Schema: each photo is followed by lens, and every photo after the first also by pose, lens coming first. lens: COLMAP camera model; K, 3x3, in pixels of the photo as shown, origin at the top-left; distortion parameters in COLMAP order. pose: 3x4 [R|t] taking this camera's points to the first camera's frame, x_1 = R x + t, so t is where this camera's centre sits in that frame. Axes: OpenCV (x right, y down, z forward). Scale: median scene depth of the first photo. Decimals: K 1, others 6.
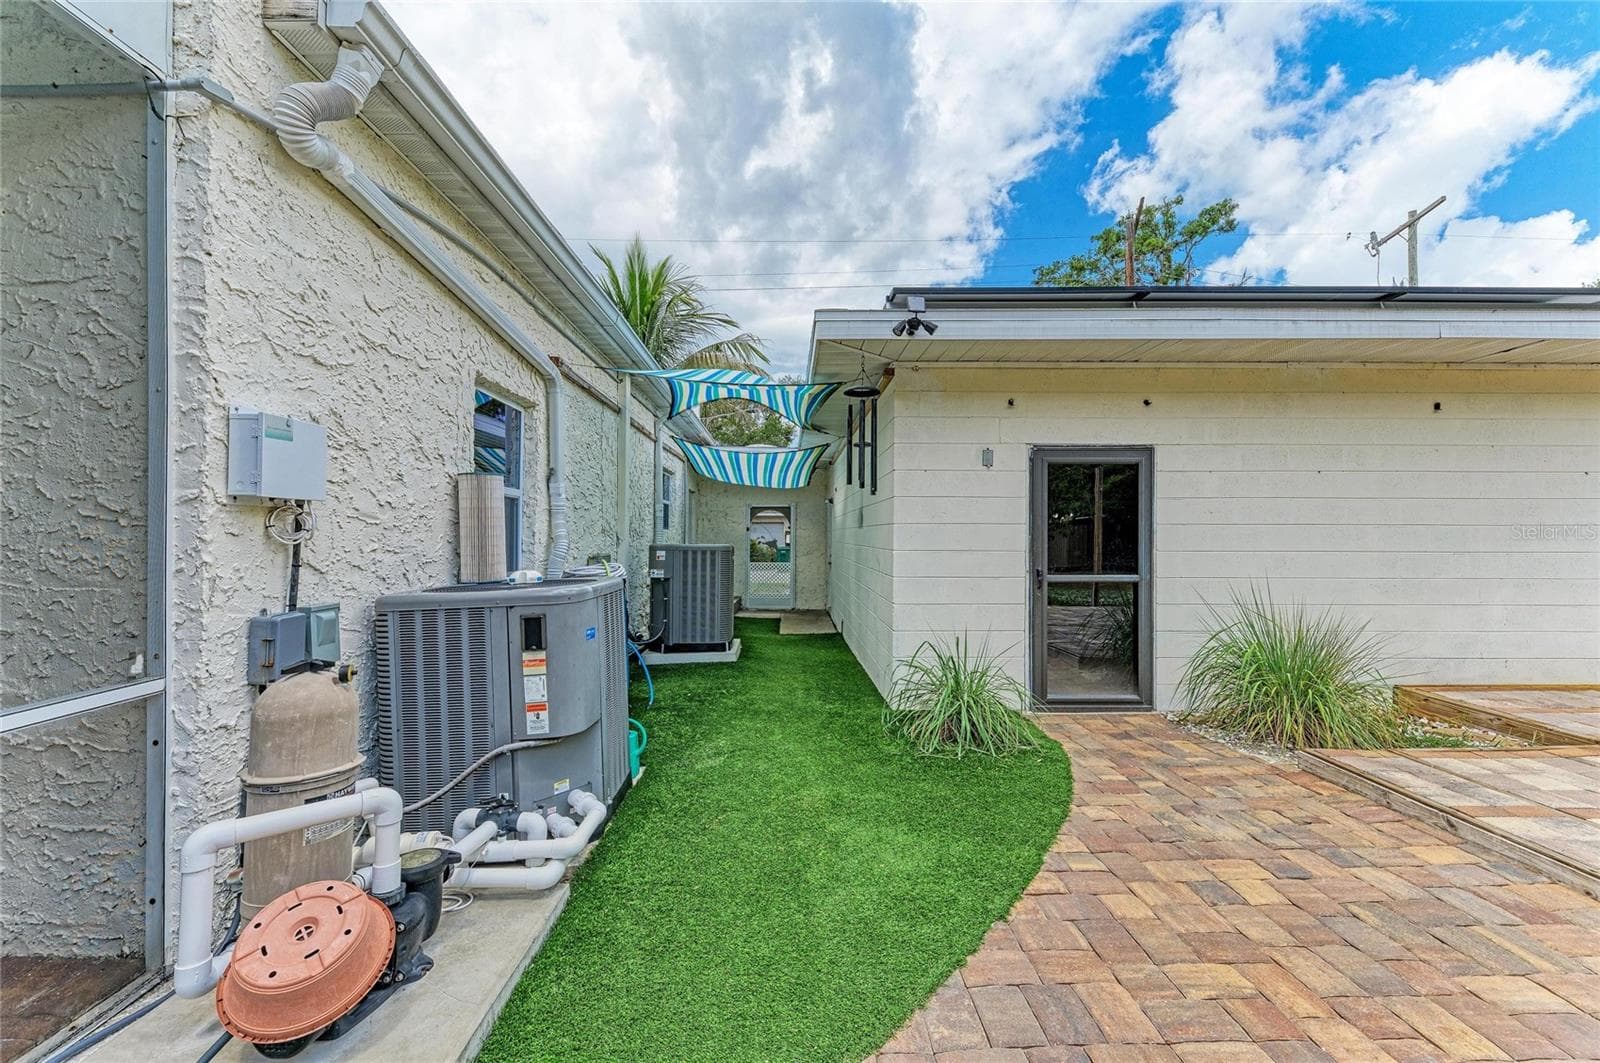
lens RADIAL K [[619.6, 0, 801.4], [0, 619.6, 538.7], [0, 0, 1]] dist [0.013769, -0.000734]
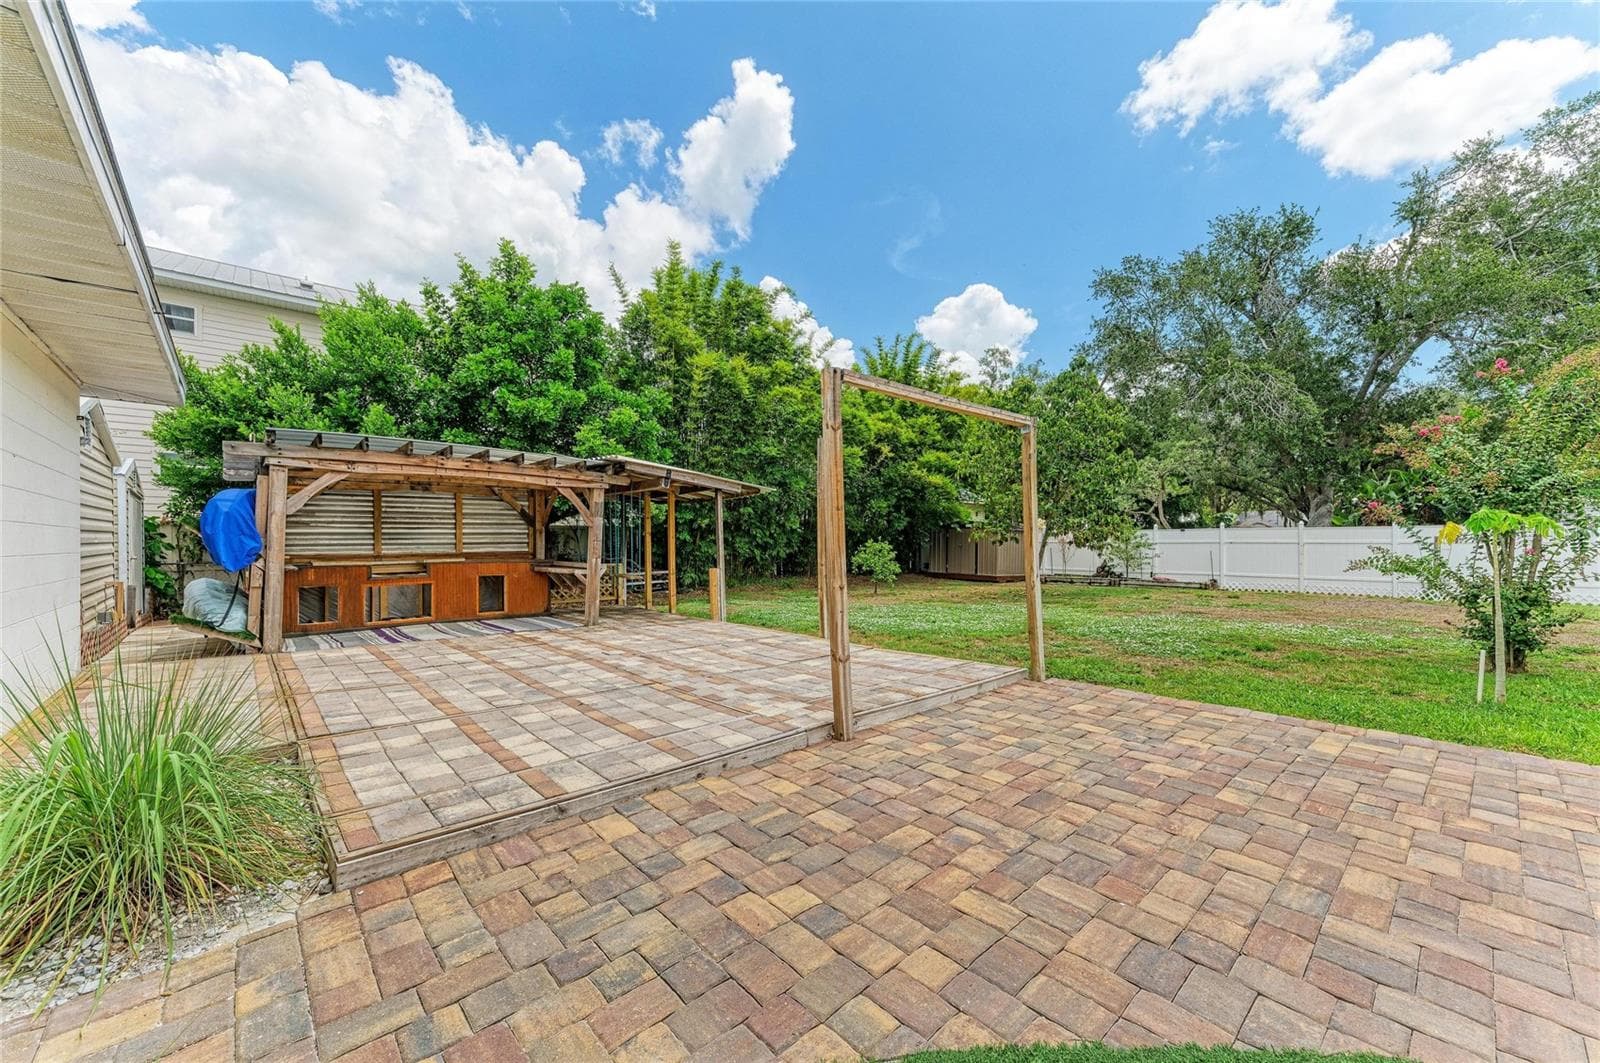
lens RADIAL K [[619.6, 0, 804.9], [0, 619.6, 535.9], [0, 0, 1]] dist [0.013769, -0.000734]
pose [[-0.654549, 0.006732, 0.755990, -0.004738], [0.005527, 0.999976, -0.004119, 0.009988], [-0.756000, 0.001482, -0.654570, 1.303950]]
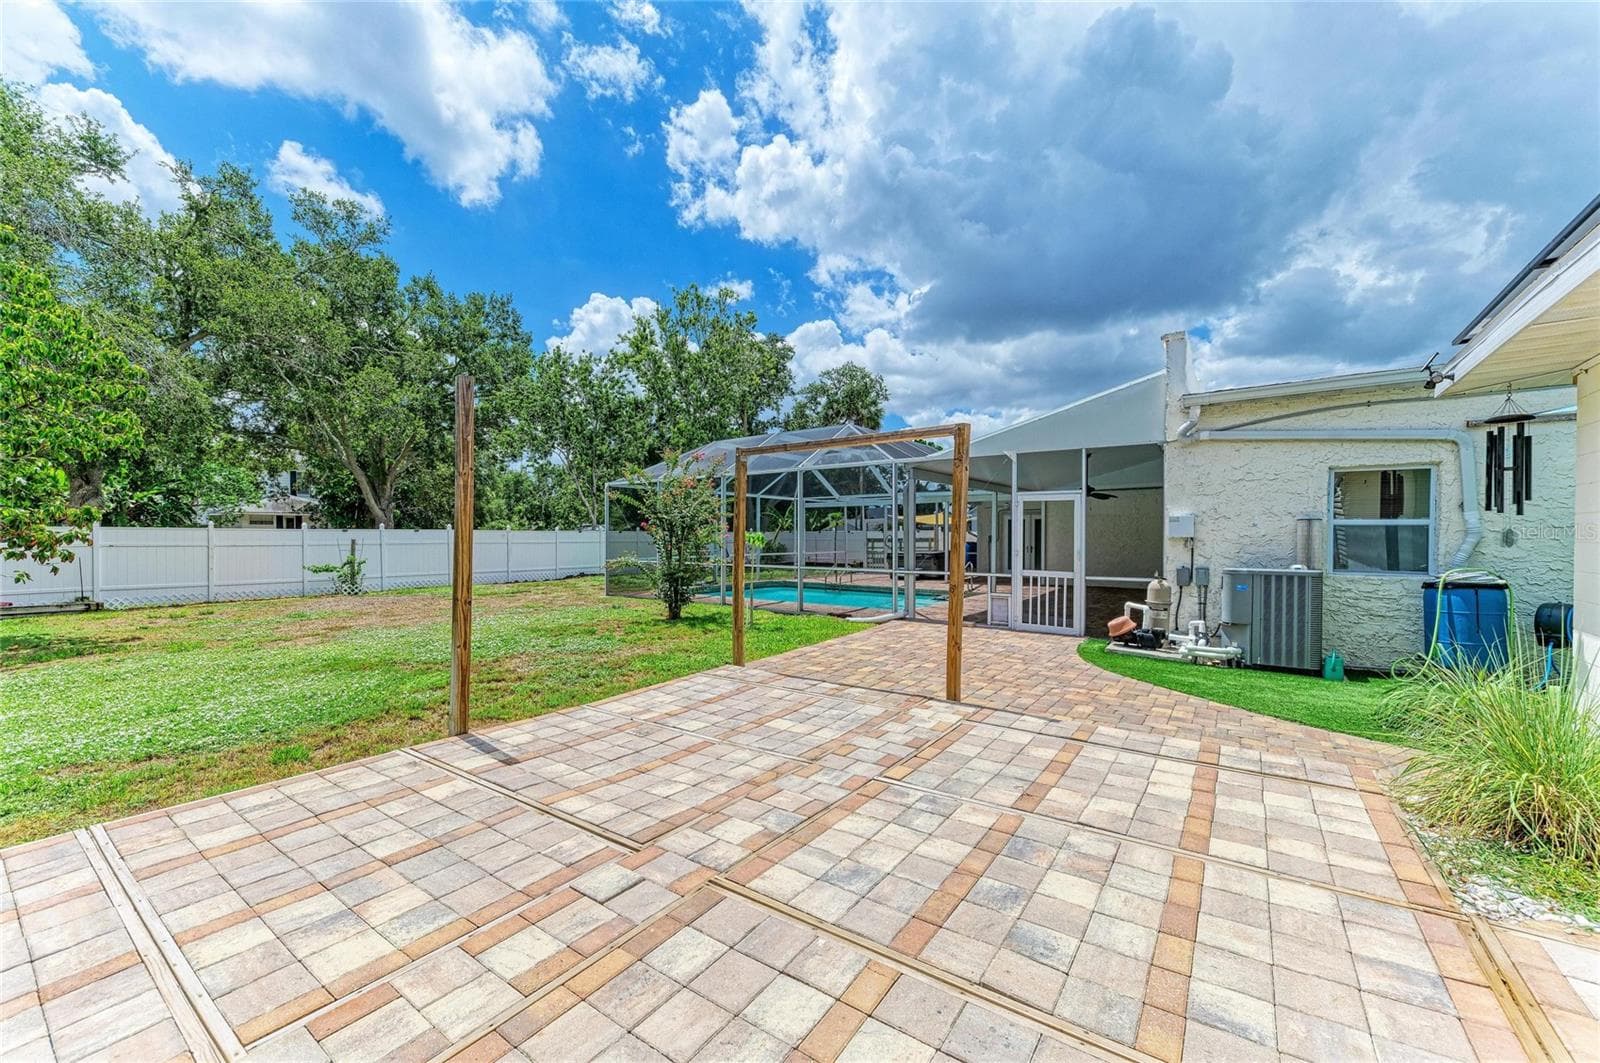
lens RADIAL K [[619.6, 0, 810.9], [0, 619.6, 535.5], [0, 0, 1]] dist [0.013769, -0.000734]
pose [[-0.595851, -0.001708, -0.803094, 2.649834], [-0.005935, 0.999980, 0.002277, -0.048535], [0.803073, 0.006124, -0.595849, 1.066256]]
